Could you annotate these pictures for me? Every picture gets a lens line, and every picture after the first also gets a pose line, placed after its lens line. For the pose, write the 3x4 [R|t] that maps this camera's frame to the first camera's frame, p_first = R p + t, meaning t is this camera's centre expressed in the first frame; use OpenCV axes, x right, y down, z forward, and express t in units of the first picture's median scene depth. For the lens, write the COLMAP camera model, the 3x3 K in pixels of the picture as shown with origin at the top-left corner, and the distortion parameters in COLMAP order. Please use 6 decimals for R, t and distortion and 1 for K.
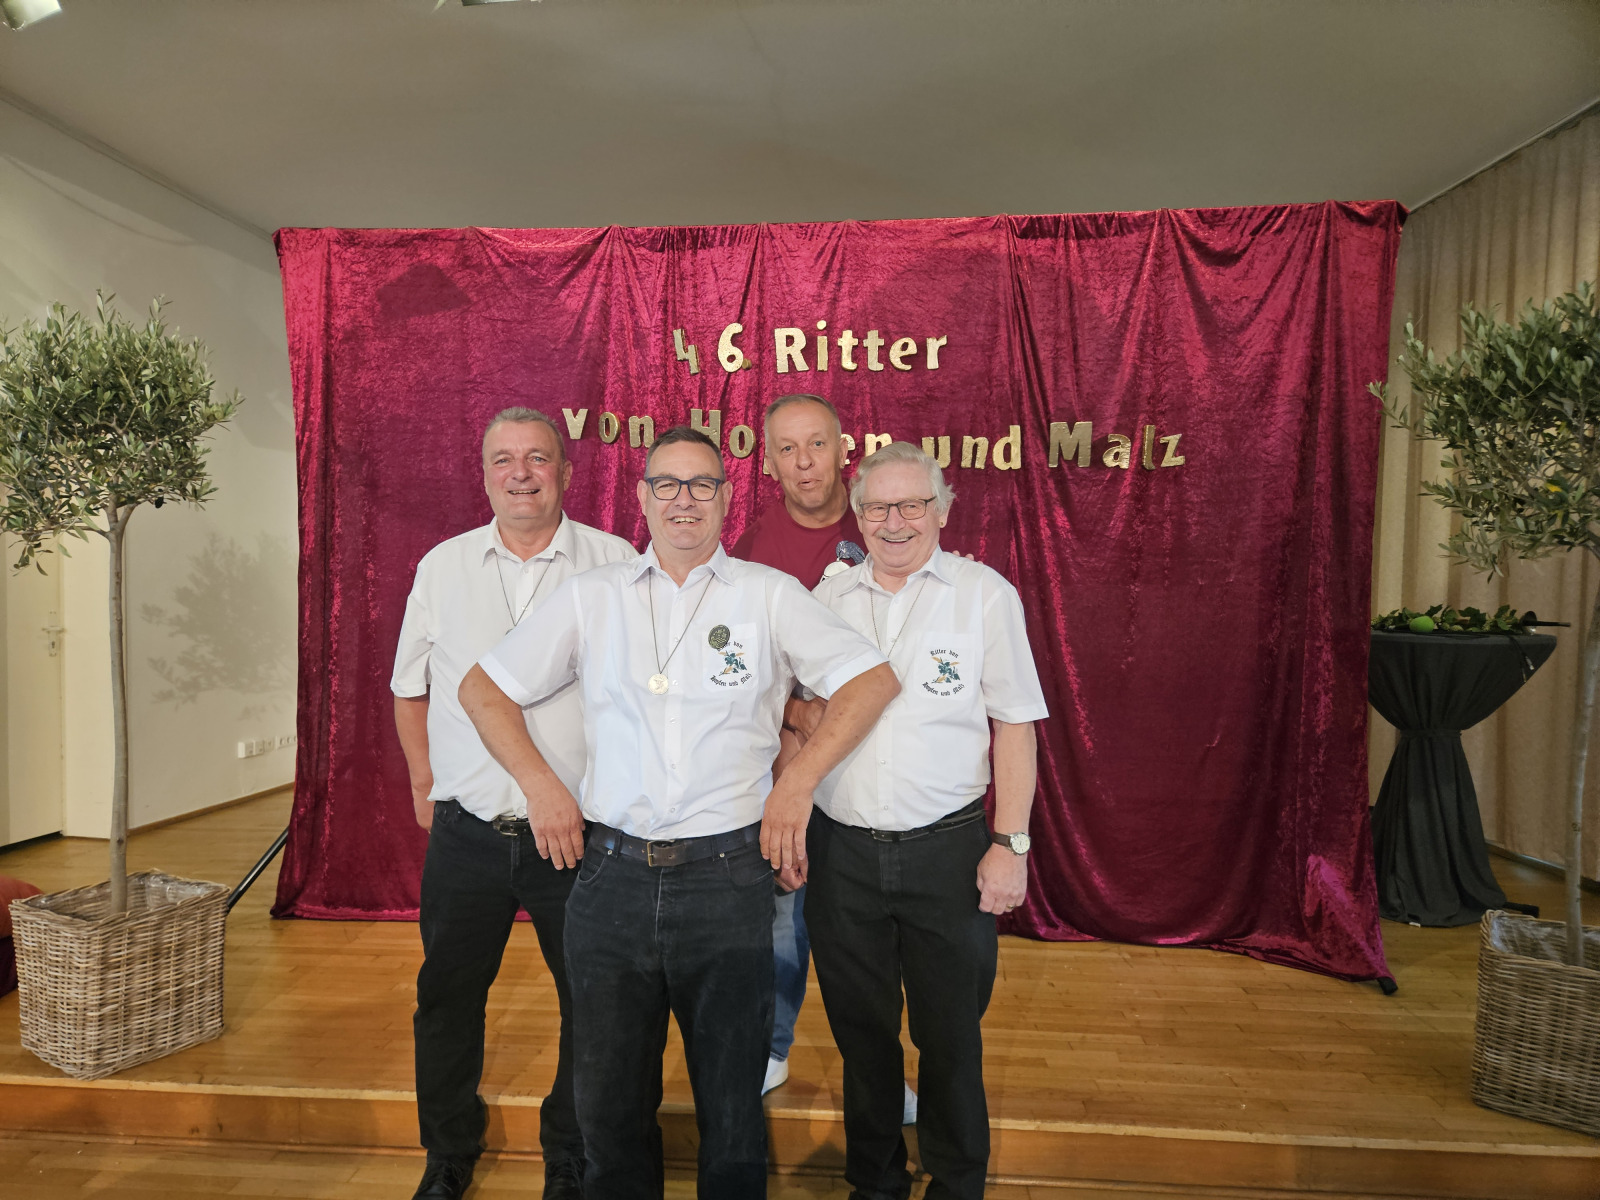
lens RADIAL K [[1063.9, 0, 783.6], [0, 1063.9, 610.0], [0, 0, 1]] dist [0.078606, -0.065873]
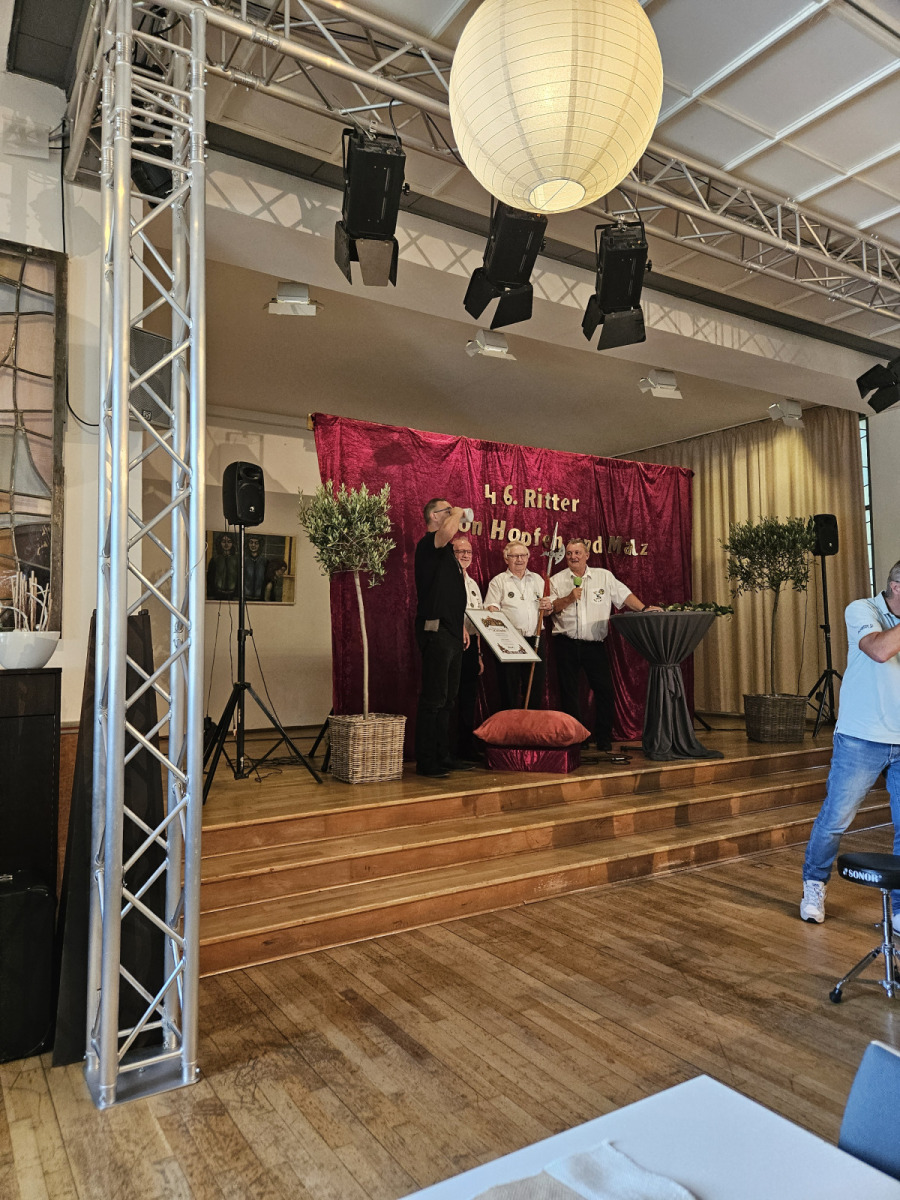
lens RADIAL K [[806.8, 0, 441.5], [0, 806.8, 592.9], [0, 0, 1]] dist [0.074345, -0.002500]
pose [[0.795549, 0.022244, 0.605481, -1.233057], [0.035781, 0.995857, -0.083599, 0.108575], [-0.604832, 0.088172, 0.791457, -0.283037]]
